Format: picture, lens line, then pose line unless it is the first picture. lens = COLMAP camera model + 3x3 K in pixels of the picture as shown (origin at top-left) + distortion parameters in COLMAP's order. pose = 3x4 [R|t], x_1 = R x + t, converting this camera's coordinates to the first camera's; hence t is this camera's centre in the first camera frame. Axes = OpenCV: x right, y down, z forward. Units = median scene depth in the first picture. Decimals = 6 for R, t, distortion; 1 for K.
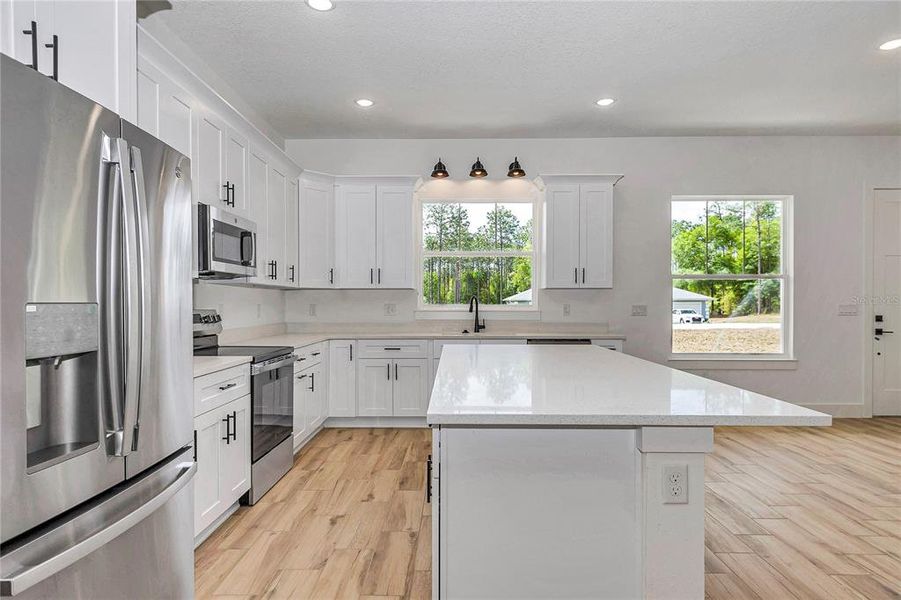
lens RADIAL K [[530.3, 0, 450.5], [0, 530.3, 300.0], [0, 0, 1]] dist [0.008969, -0.000185]
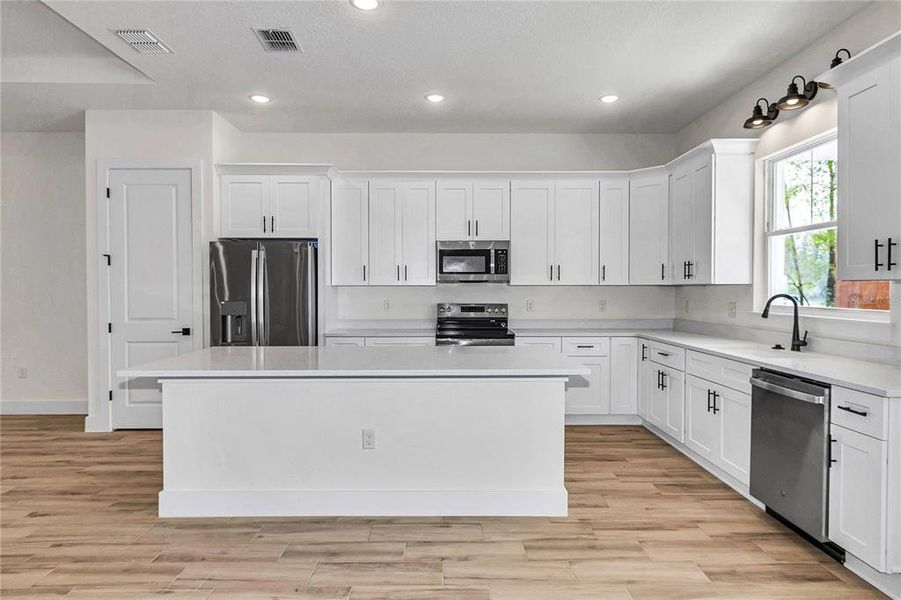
lens RADIAL K [[530.3, 0, 450.5], [0, 530.3, 300.0], [0, 0, 1]] dist [0.008969, -0.000185]
pose [[0.020734, 0.020661, -0.999572, 0.994489], [0.004549, 0.999774, 0.020760, -0.022723], [0.999775, -0.004977, 0.020636, 0.825808]]
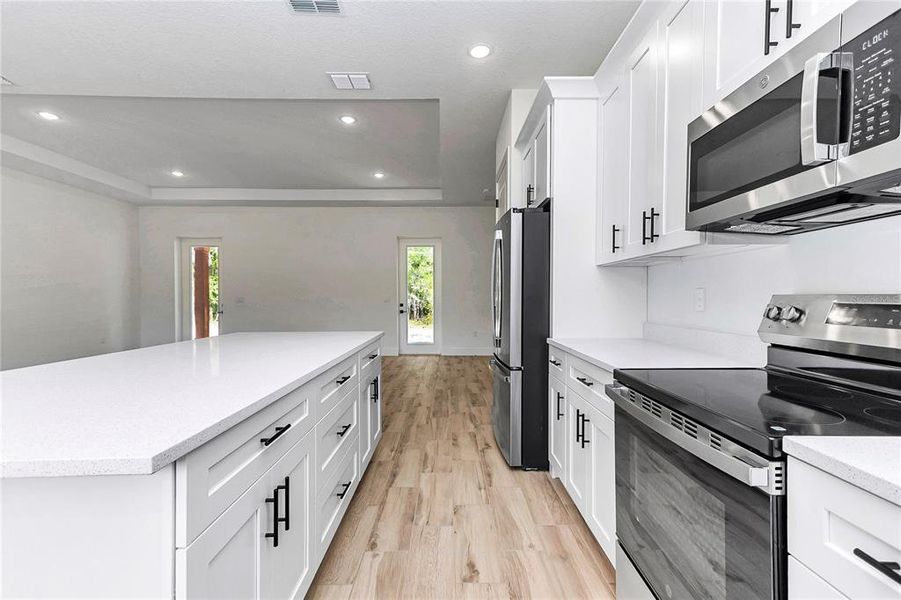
lens RADIAL K [[407.3, 0, 450.5], [0, 407.3, 300.0], [0, 0, 1]] dist [0.001987, -0.000034]
pose [[-0.999899, 0.001263, -0.014124, -0.136410], [0.001148, 0.999966, 0.008185, 0.017130], [0.014134, 0.008168, -0.999867, 1.197603]]
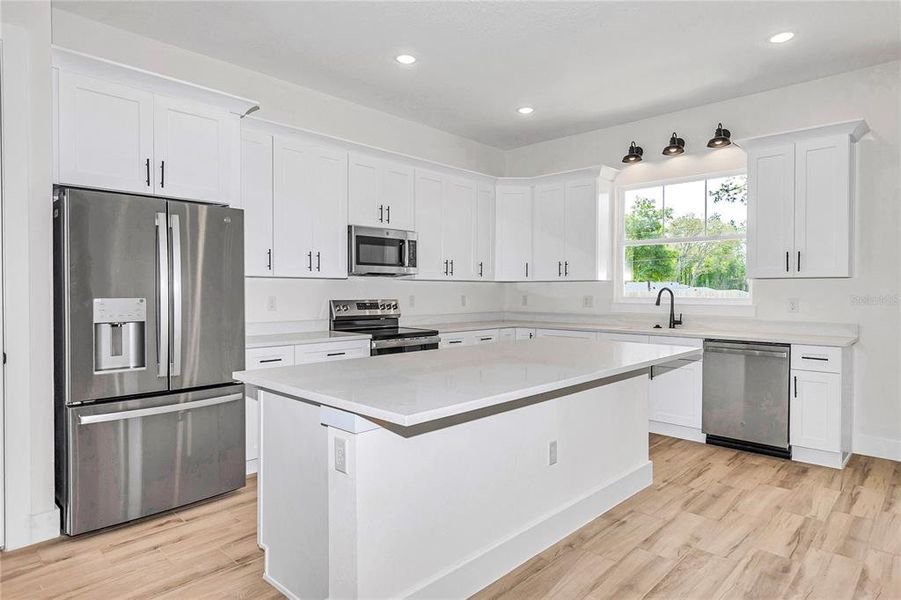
lens RADIAL K [[530.3, 0, 450.5], [0, 530.3, 300.0], [0, 0, 1]] dist [0.008969, -0.000185]
pose [[0.733944, 0.012669, -0.679091, 0.558461], [0.000827, 0.999809, 0.019545, -0.006948], [0.679209, -0.014907, 0.733793, 0.124805]]
